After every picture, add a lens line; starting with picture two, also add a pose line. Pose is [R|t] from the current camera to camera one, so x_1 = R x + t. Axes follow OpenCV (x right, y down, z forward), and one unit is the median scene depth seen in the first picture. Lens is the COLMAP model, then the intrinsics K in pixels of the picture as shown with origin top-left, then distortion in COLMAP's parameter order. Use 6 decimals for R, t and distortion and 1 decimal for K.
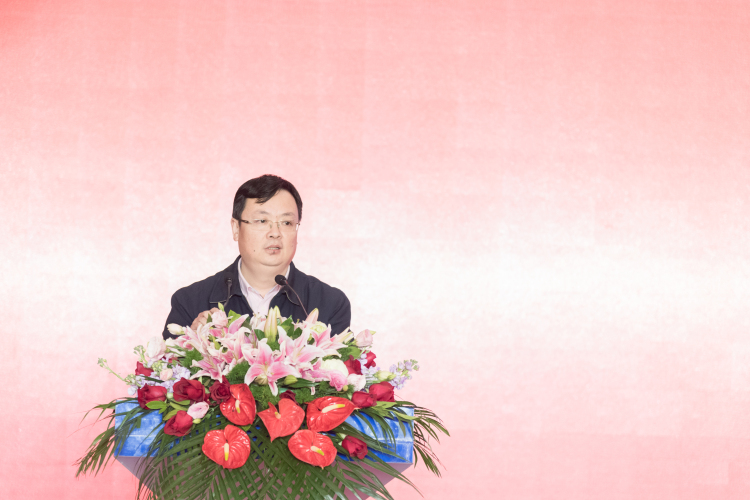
lens RADIAL K [[2540.1, 0, 375.0], [0, 2540.1, 250.0], [0, 0, 1]] dist [0.027996, -0.248827]
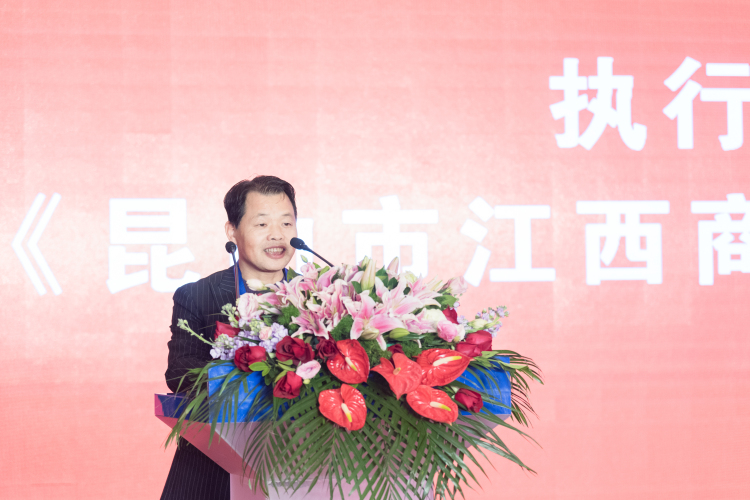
lens RADIAL K [[2592.2, 0, 375.0], [0, 2592.2, 250.0], [0, 0, 1]] dist [-0.056656, -0.231165]
pose [[0.973365, -0.039312, 0.225865, -0.255469], [0.034166, 0.999061, 0.026649, -0.005428], [-0.226700, -0.018222, 0.973794, 0.067164]]
